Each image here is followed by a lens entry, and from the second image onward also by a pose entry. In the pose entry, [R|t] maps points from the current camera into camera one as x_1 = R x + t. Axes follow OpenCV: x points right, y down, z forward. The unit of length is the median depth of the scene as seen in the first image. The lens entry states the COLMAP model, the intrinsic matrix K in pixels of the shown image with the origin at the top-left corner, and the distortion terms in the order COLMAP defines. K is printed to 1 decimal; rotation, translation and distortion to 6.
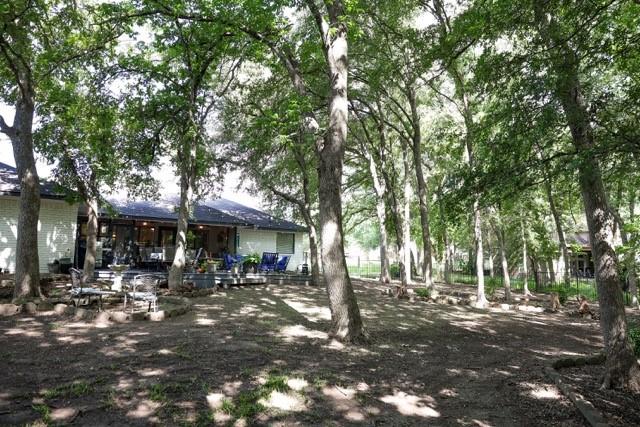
lens RADIAL K [[465.8, 0, 320.0], [0, 465.8, 213.5], [0, 0, 1]] dist [-0.001496, -0.000924]
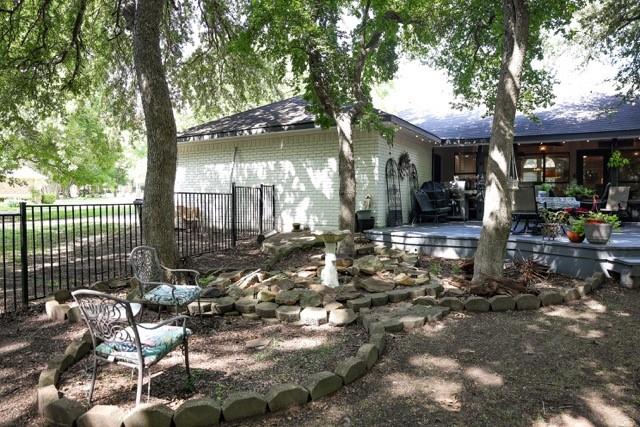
lens RADIAL K [[465.8, 0, 320.0], [0, 465.8, 213.5], [0, 0, 1]] dist [-0.001496, -0.000924]
pose [[0.538881, 0.004279, -0.842371, -0.012916], [0.106384, 0.991635, 0.073093, 0.044750], [0.835638, -0.129003, 0.533918, 0.580850]]
